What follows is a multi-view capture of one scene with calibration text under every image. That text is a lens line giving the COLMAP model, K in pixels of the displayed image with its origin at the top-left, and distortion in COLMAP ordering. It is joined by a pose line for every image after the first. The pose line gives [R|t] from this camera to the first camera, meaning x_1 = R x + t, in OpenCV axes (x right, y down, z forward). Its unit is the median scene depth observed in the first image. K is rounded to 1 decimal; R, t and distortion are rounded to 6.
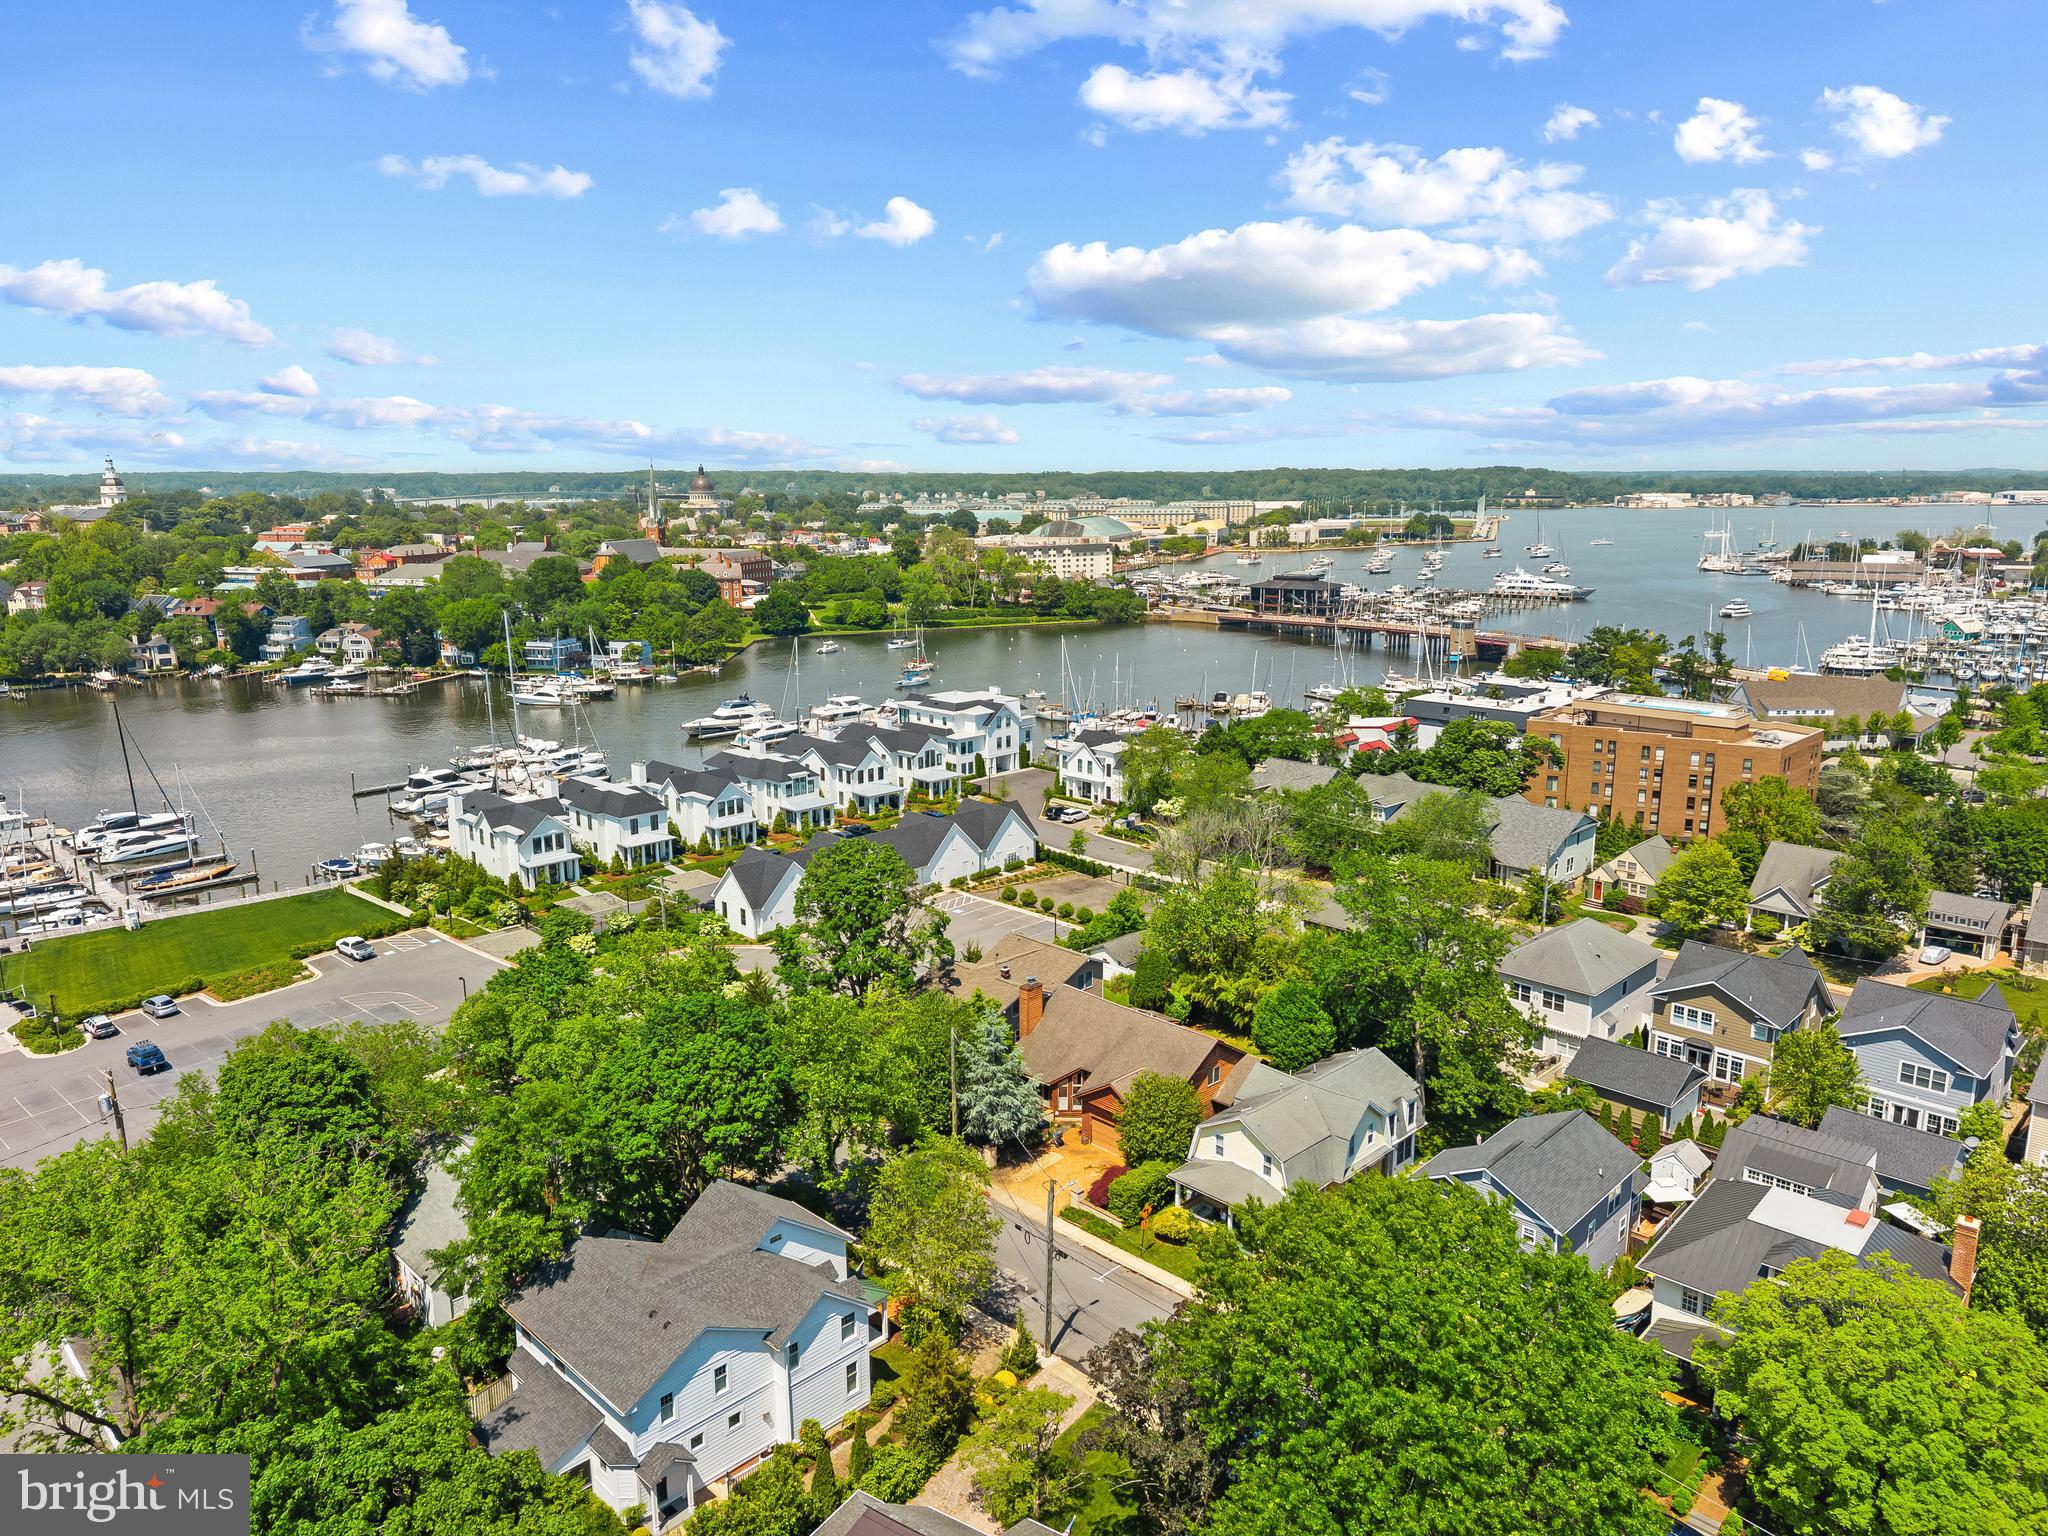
lens RADIAL K [[1373.0, 0, 1018.2], [0, 1373.0, 773.6], [0, 0, 1]] dist [0.041046, -0.056740]
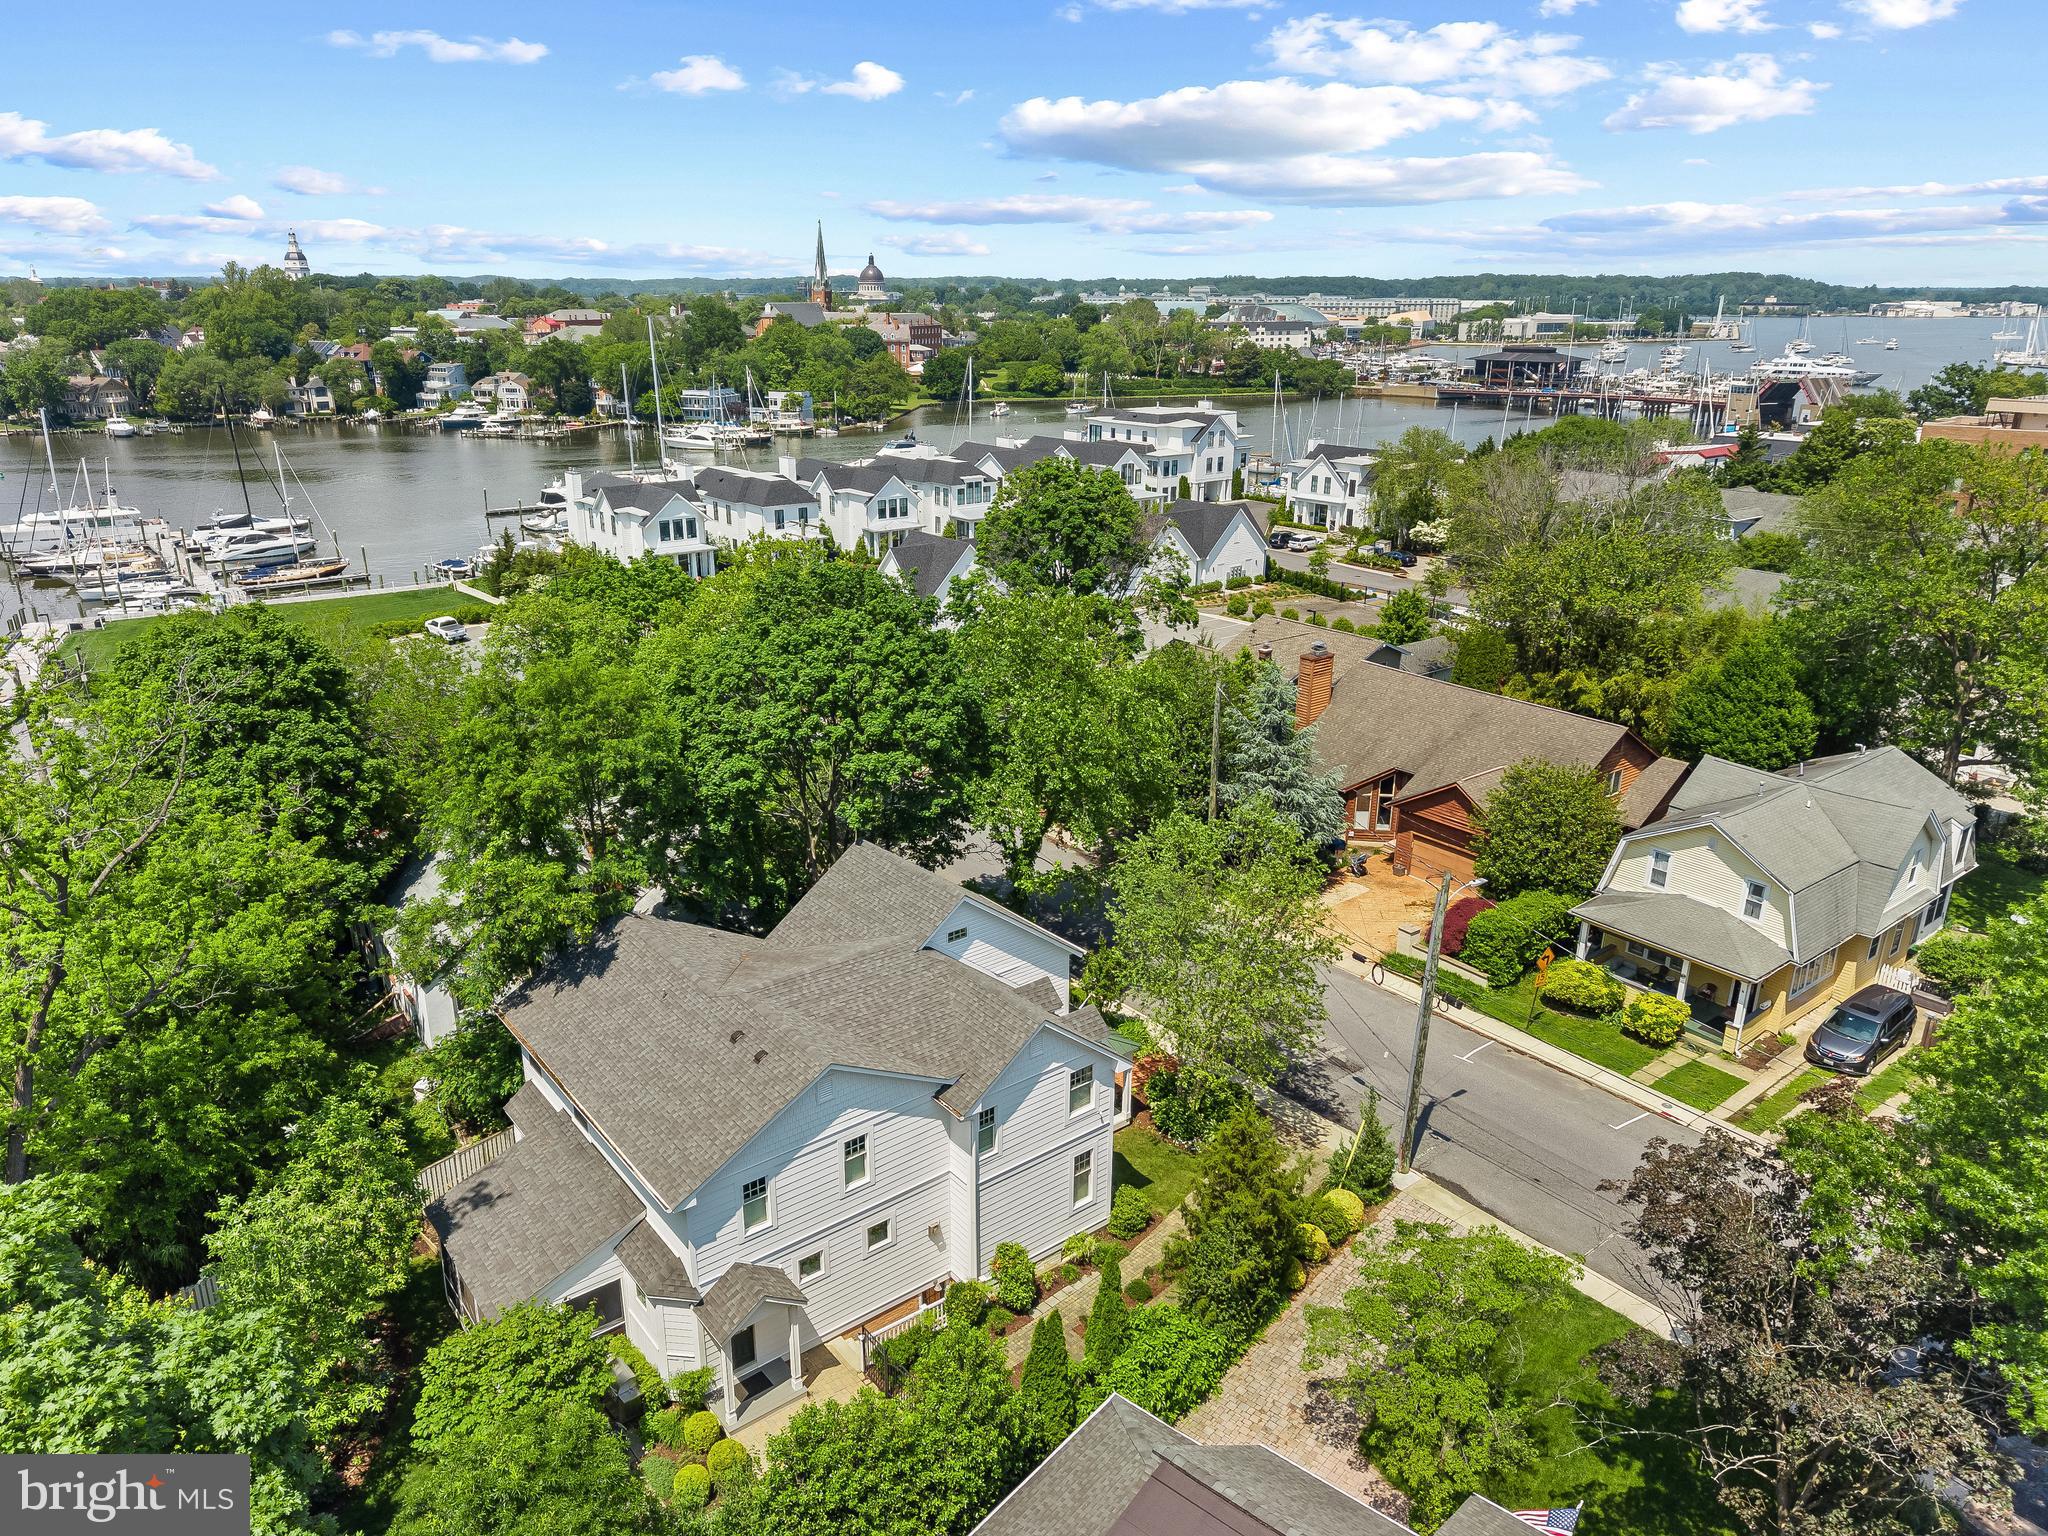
lens RADIAL K [[1365.9, 0, 1007.0], [0, 1365.9, 760.7], [0, 0, 1]] dist [0.032429, -0.036820]
pose [[0.991809, 0.048718, -0.118074, -0.035635], [-0.034855, 0.992550, 0.116750, 0.077443], [0.122882, -0.111678, 0.986118, 0.176048]]
